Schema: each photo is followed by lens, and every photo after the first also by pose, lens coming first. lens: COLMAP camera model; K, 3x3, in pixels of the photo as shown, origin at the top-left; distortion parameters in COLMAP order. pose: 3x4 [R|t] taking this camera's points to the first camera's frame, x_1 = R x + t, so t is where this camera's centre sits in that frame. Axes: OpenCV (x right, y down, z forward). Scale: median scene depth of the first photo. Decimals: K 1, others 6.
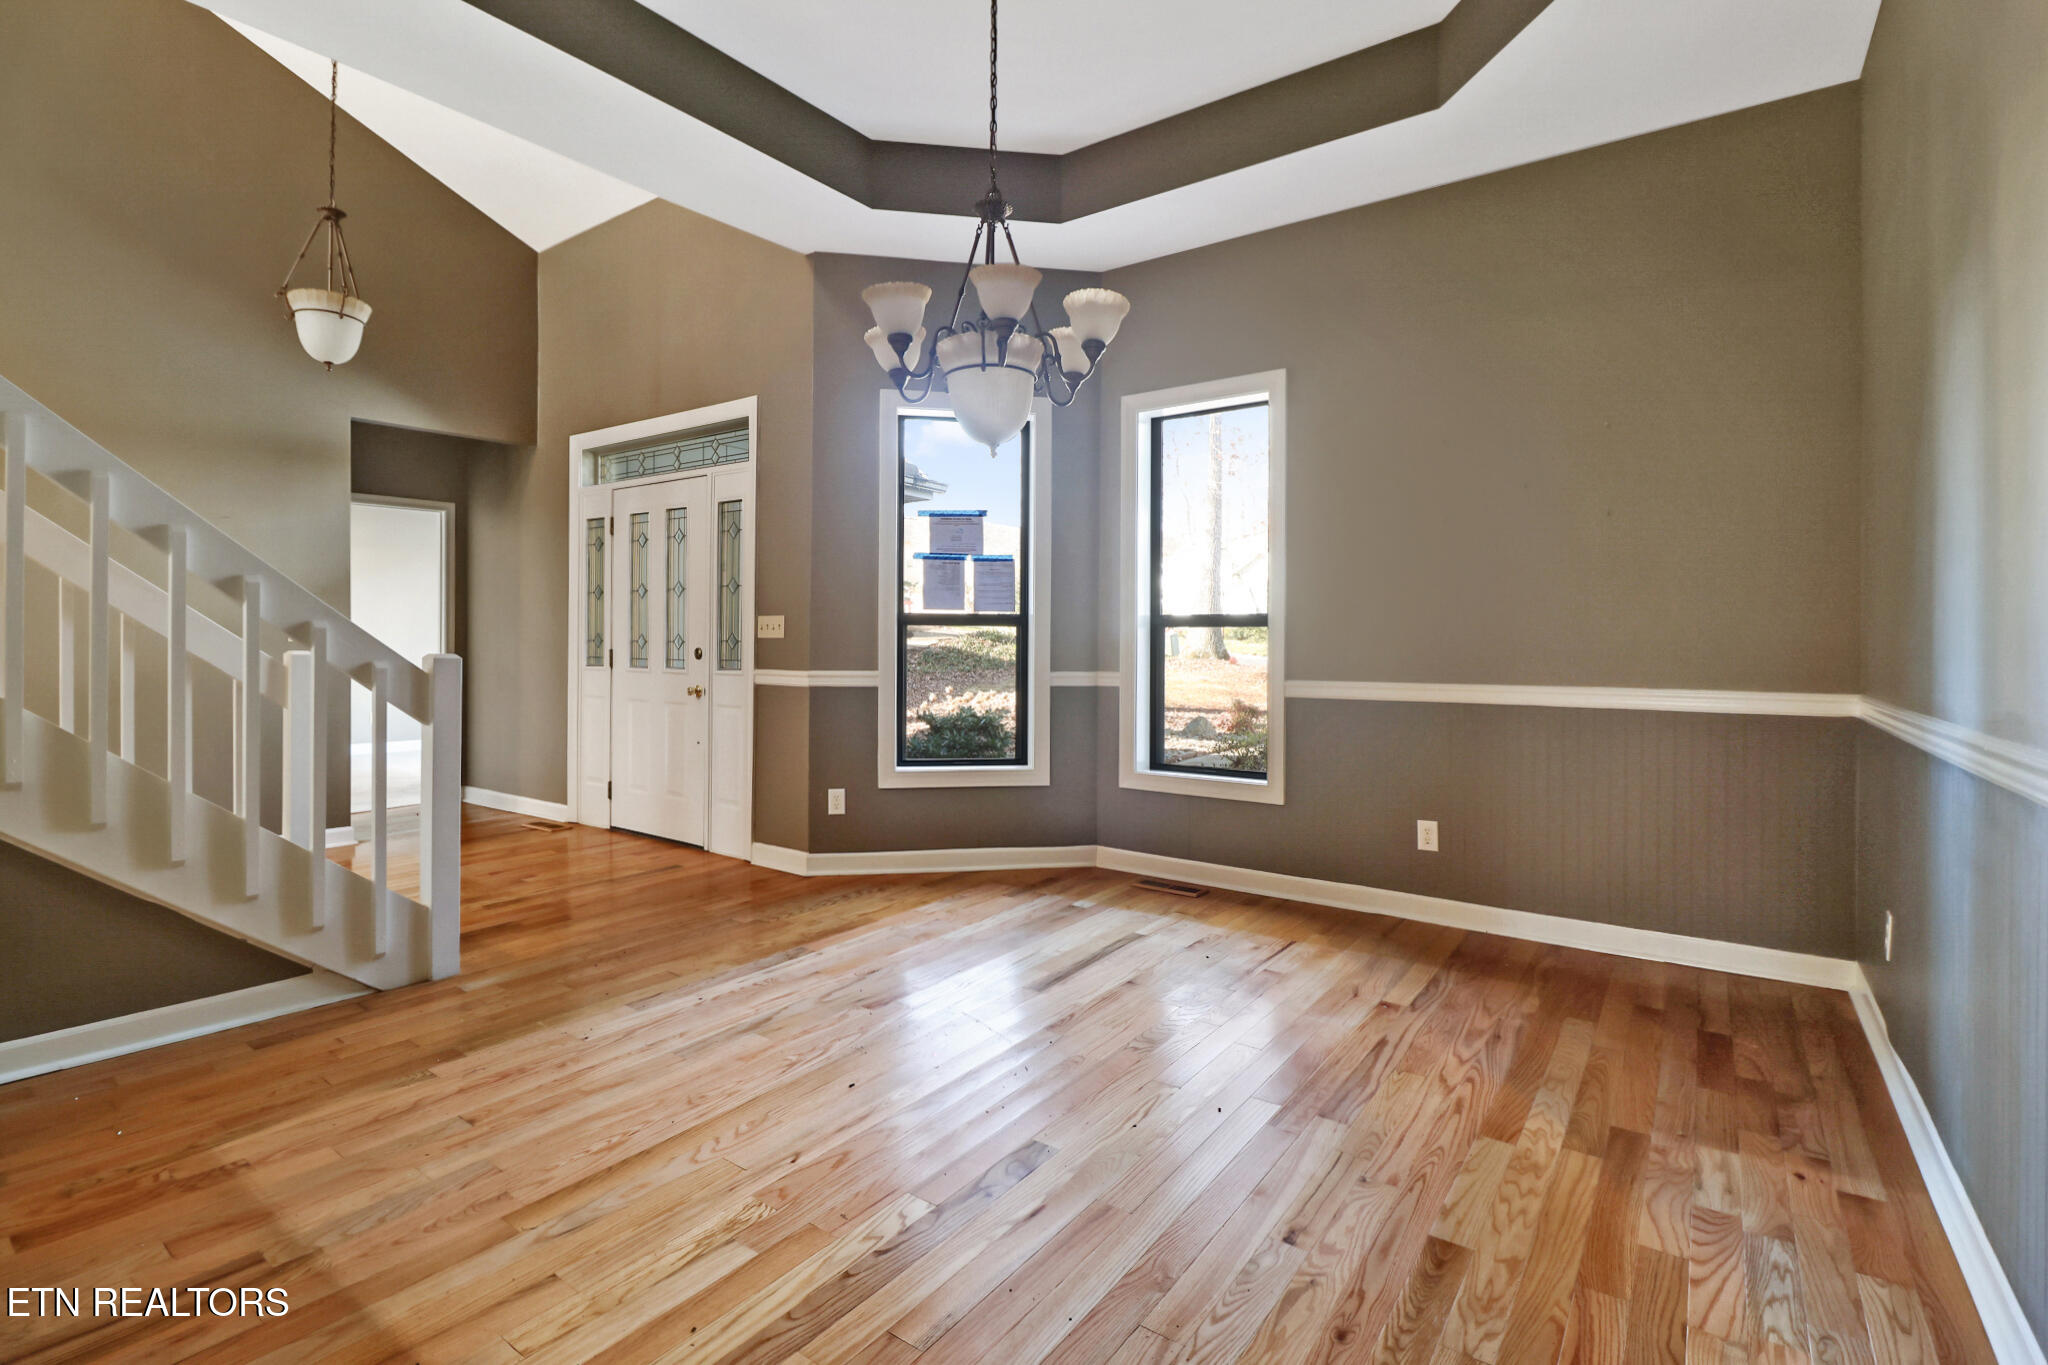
lens RADIAL K [[955.5, 0, 1050.3], [0, 955.5, 648.3], [0, 0, 1]] dist [-0.004335, -0.001623]
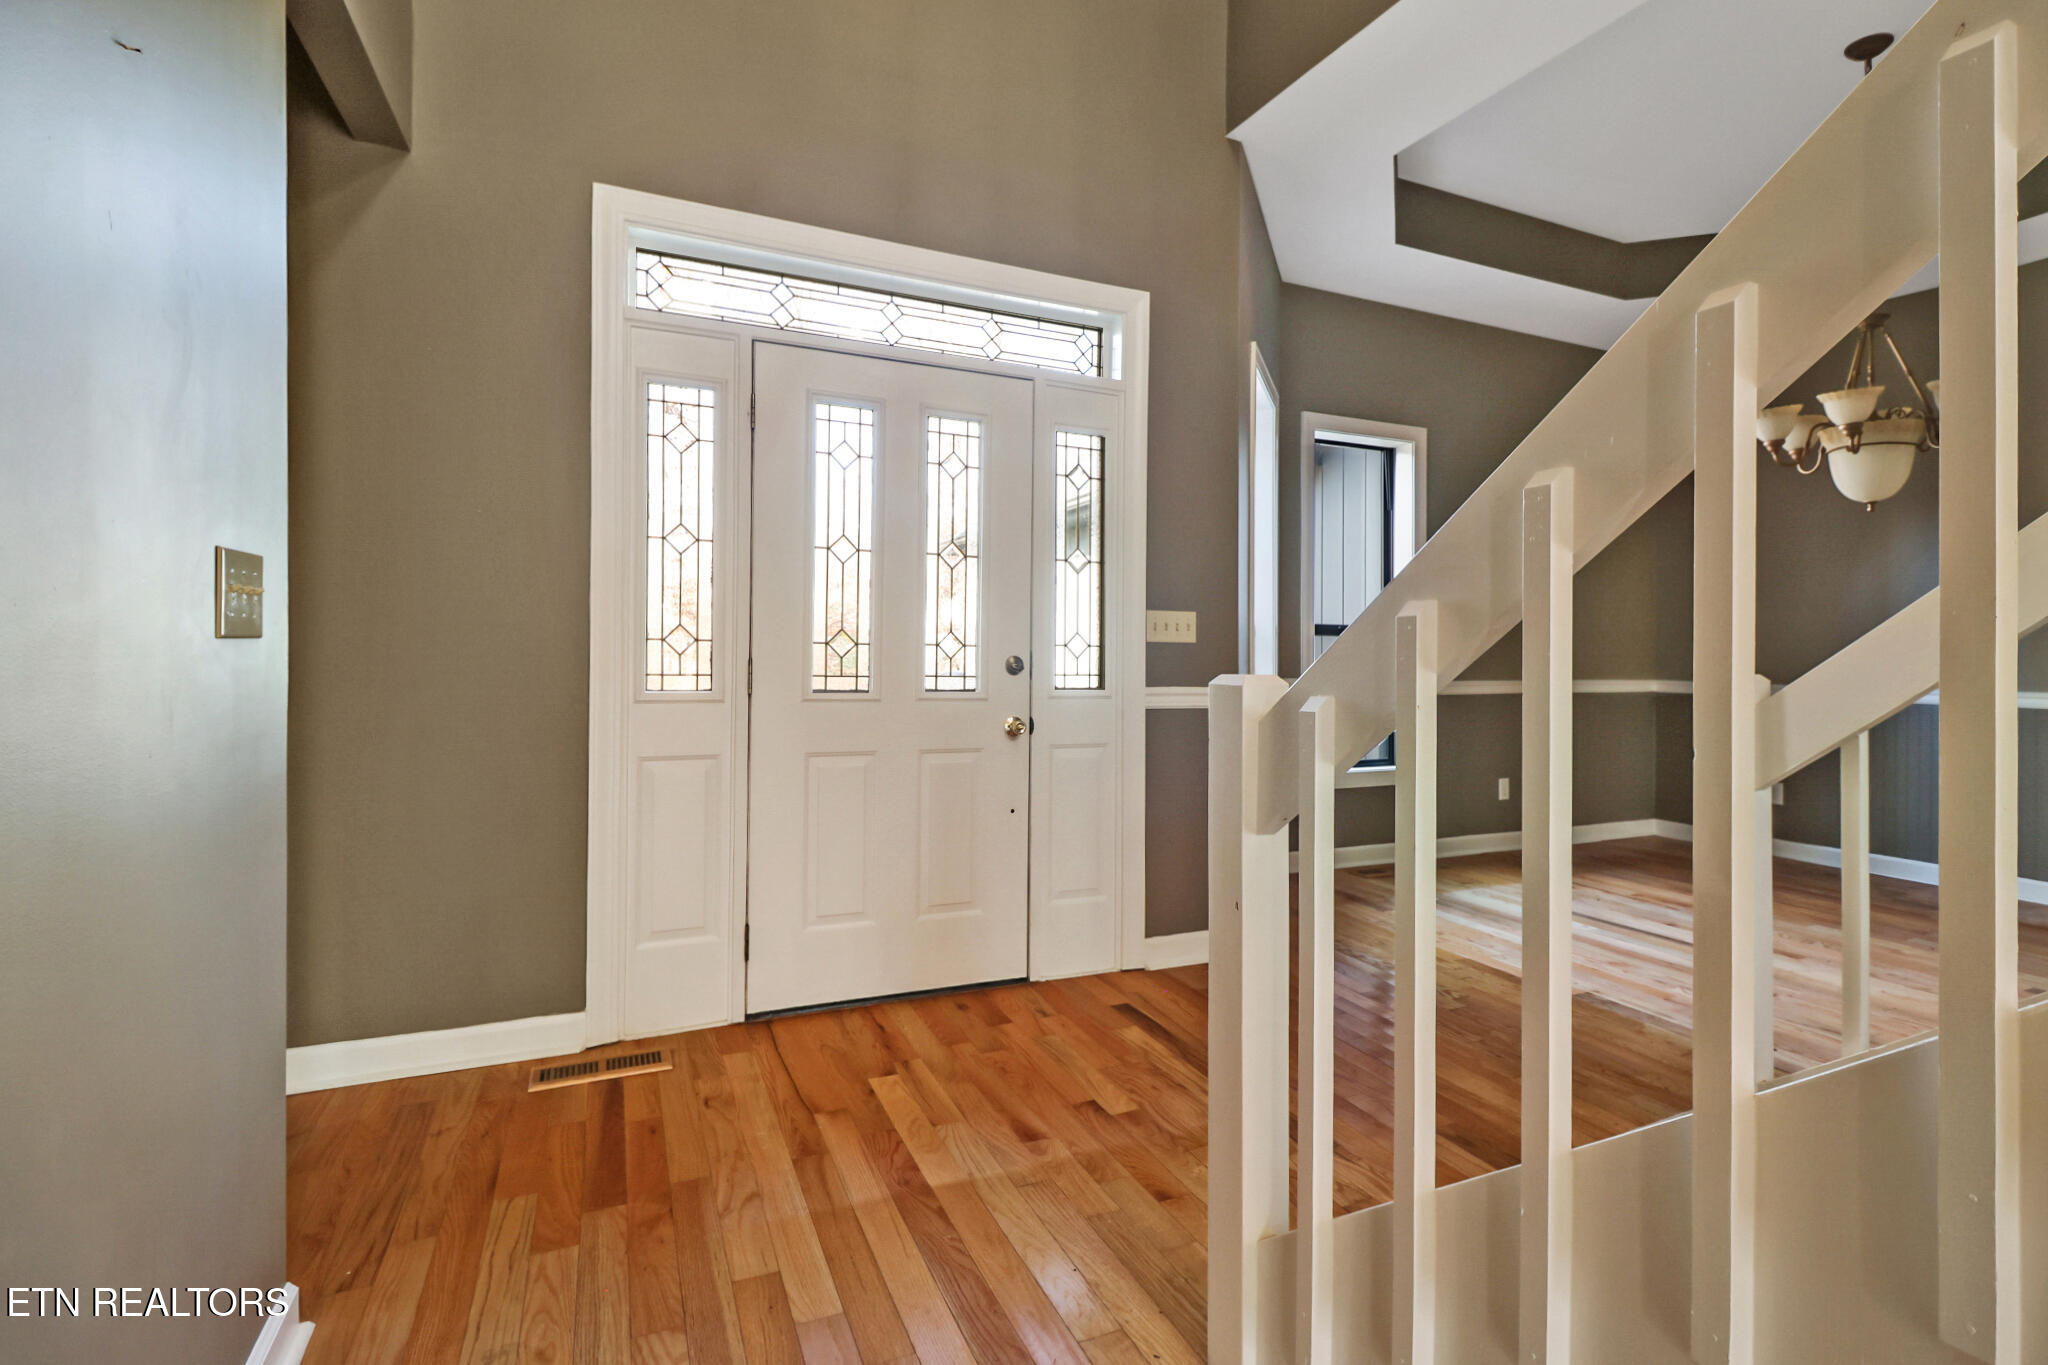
lens RADIAL K [[955.5, 0, 1050.3], [0, 955.5, 648.3], [0, 0, 1]] dist [-0.004335, -0.001623]
pose [[0.513476, -0.000859, 0.858104, -1.533333], [-0.003231, 0.999990, 0.002934, -0.013173], [-0.858098, -0.004279, 0.513468, 1.162014]]
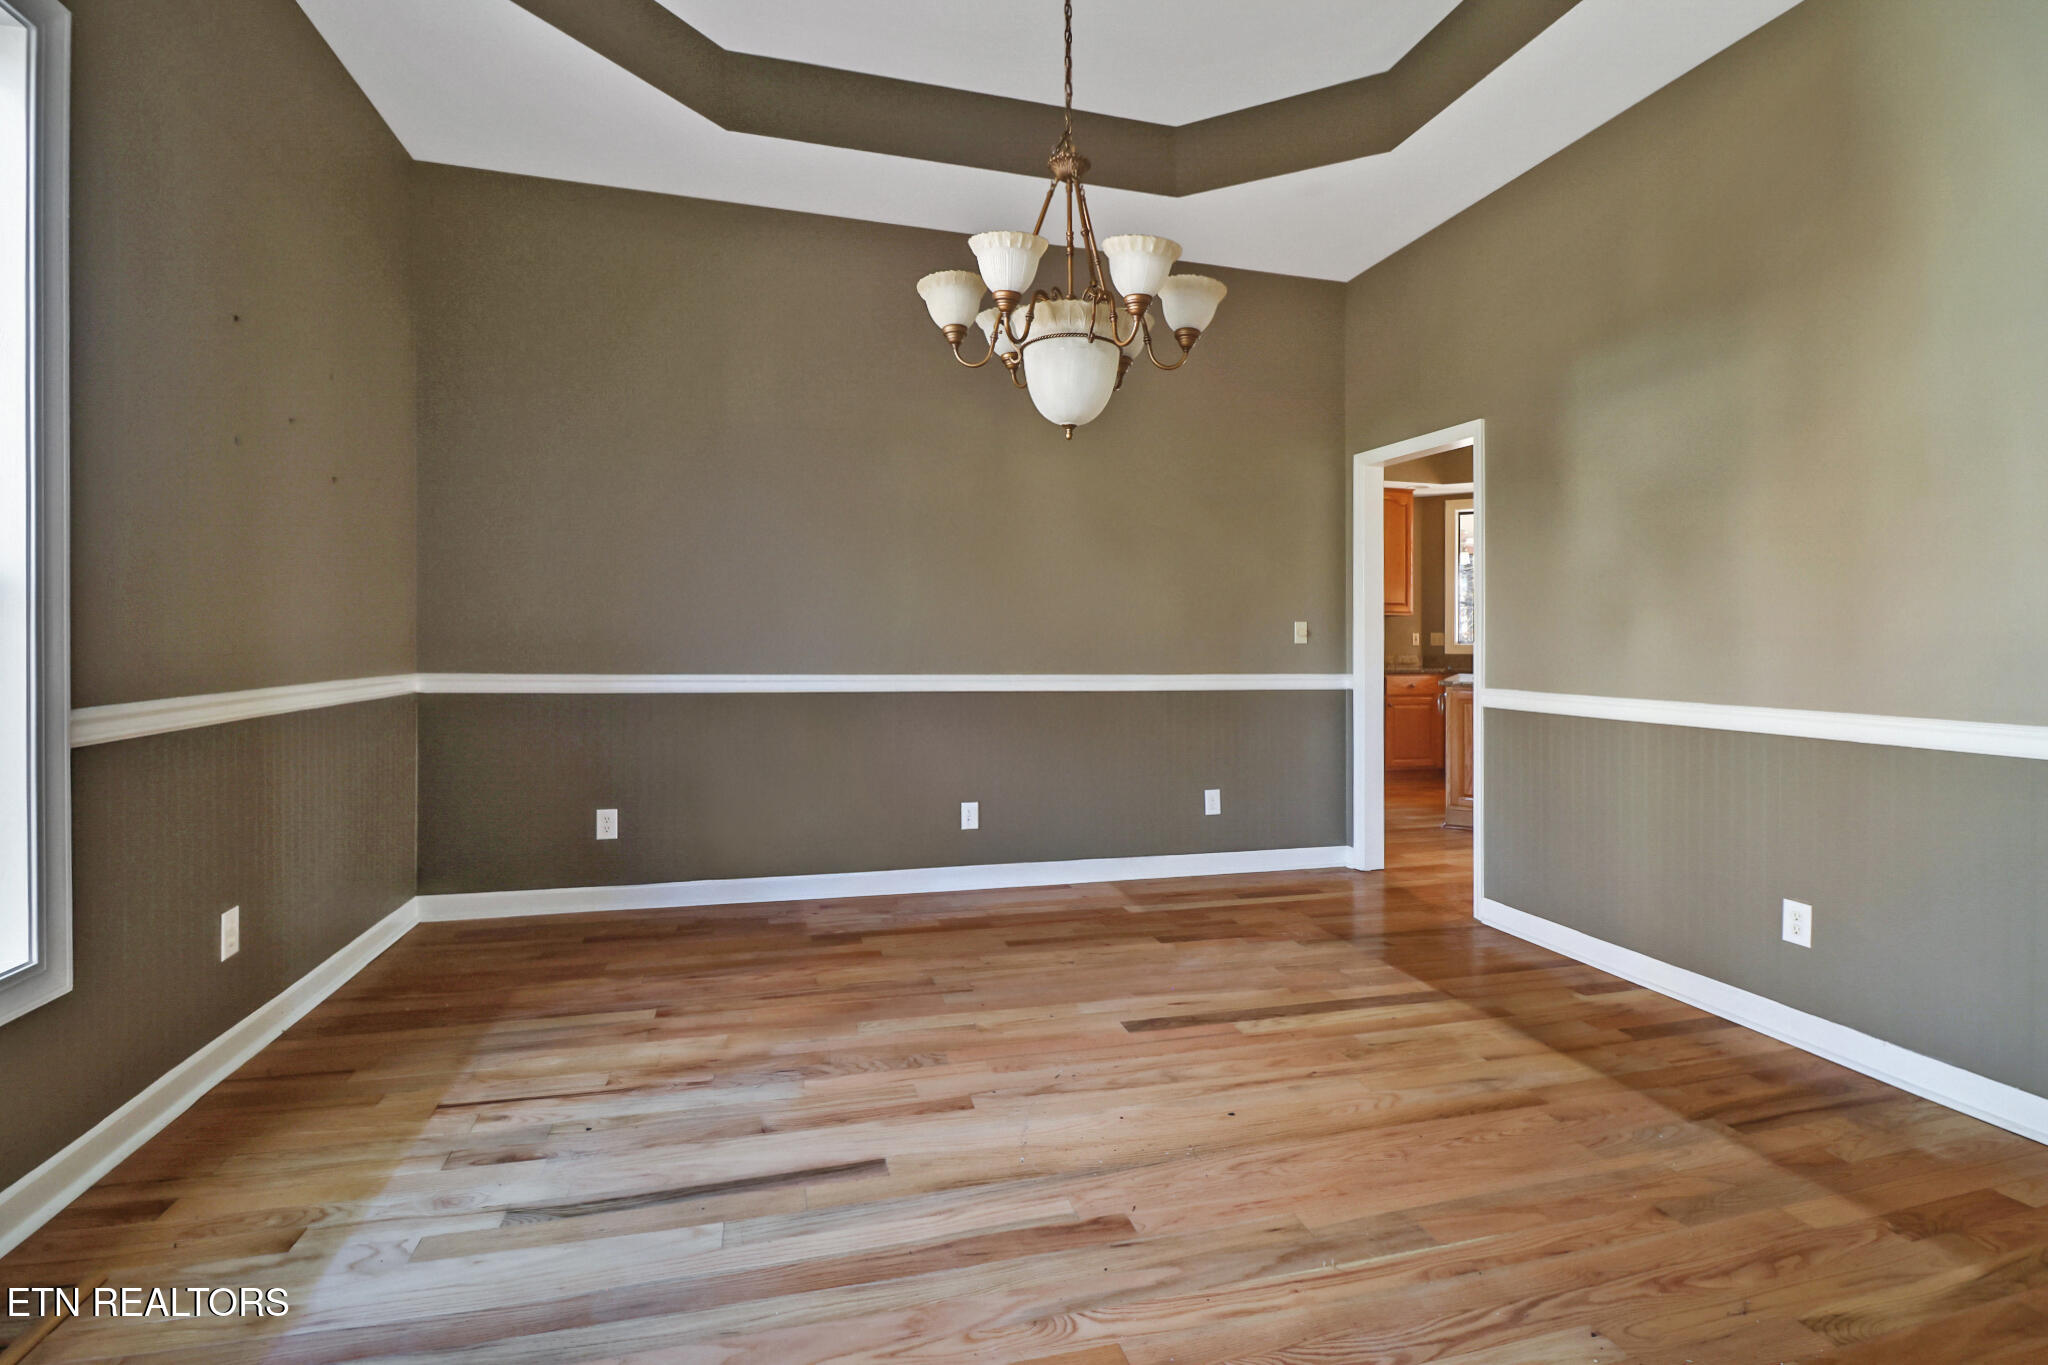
lens RADIAL K [[955.7, 0, 1015.1], [0, 955.7, 644.0], [0, 0, 1]] dist [-0.000541, -0.005828]
pose [[-0.752158, -0.017260, 0.658757, -0.548913], [-0.016894, 0.999833, 0.006907, -0.008842], [-0.658766, -0.005934, -0.752324, 1.537890]]
